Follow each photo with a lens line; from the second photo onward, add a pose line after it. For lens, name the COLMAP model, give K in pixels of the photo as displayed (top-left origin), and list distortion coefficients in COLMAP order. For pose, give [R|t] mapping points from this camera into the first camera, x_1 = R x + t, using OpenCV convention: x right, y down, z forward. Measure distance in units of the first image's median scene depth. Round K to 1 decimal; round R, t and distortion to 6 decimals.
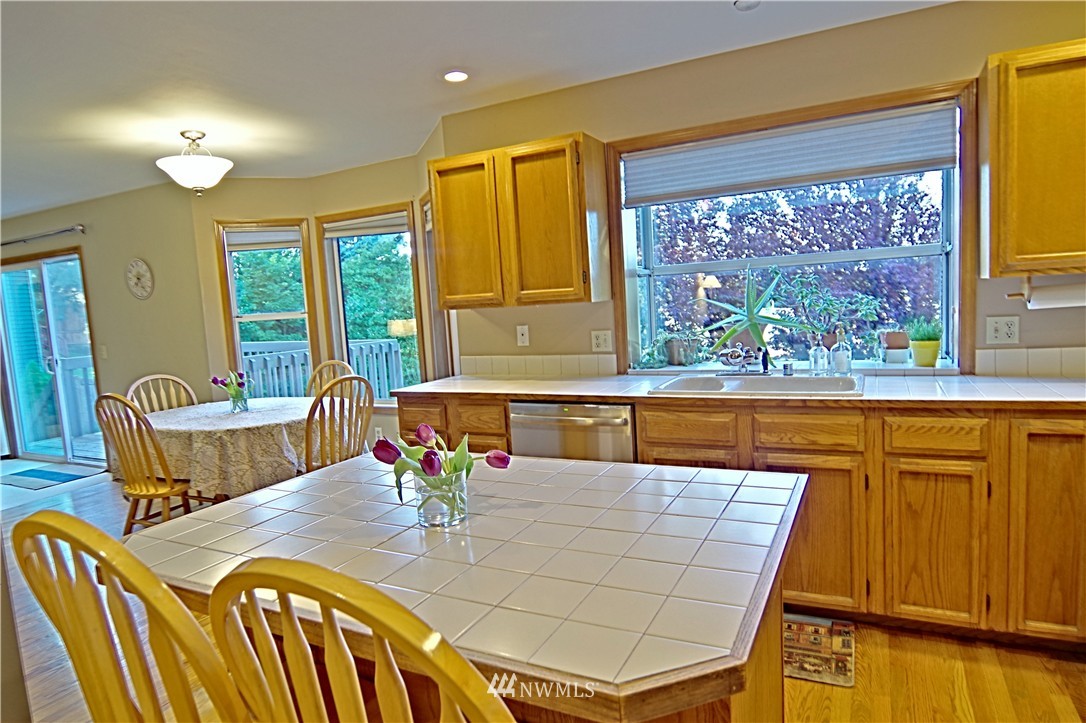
lens RADIAL K [[618.7, 0, 543.0], [0, 618.7, 361.5], [0, 0, 1]] dist [-0.034939, -0.000132]
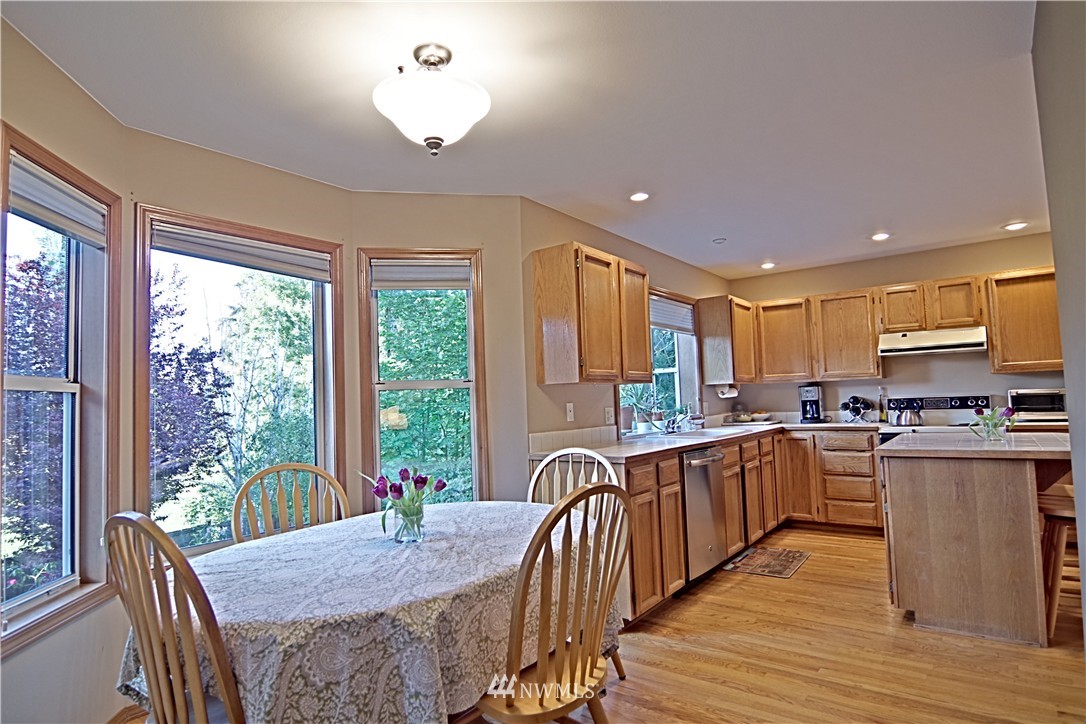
lens RADIAL K [[618.7, 0, 543.0], [0, 618.7, 362.0], [0, 0, 1]] dist [-0.034939, -0.000132]
pose [[0.205869, 0.107914, 0.972611, -1.265048], [0.108504, 0.985255, -0.132284, 0.013802], [-0.972546, 0.132765, 0.191124, 0.902109]]
